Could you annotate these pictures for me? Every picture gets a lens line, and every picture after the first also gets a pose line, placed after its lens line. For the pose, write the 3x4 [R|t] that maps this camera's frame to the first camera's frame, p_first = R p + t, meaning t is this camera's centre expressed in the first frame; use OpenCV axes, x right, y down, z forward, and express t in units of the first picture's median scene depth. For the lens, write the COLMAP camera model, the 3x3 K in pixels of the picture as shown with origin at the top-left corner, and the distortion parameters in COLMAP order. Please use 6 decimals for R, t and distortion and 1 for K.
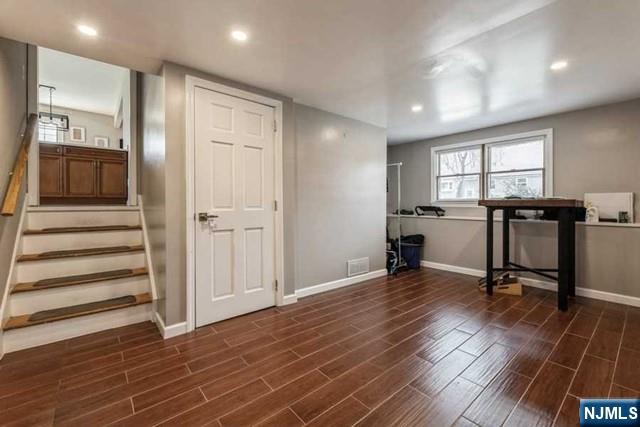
lens RADIAL K [[276.1, 0, 318.8], [0, 276.1, 207.7], [0, 0, 1]] dist [0.001232, -0.003348]
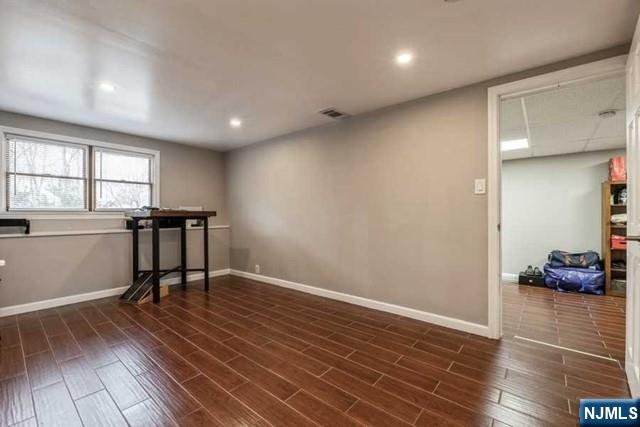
lens RADIAL K [[276.1, 0, 321.4], [0, 276.1, 217.6], [0, 0, 1]] dist [0.001232, -0.003348]
pose [[-0.203848, -0.015518, 0.978880, -0.401872], [0.018056, 0.999645, 0.019607, -0.008831], [-0.978836, 0.021671, -0.203495, 0.476019]]
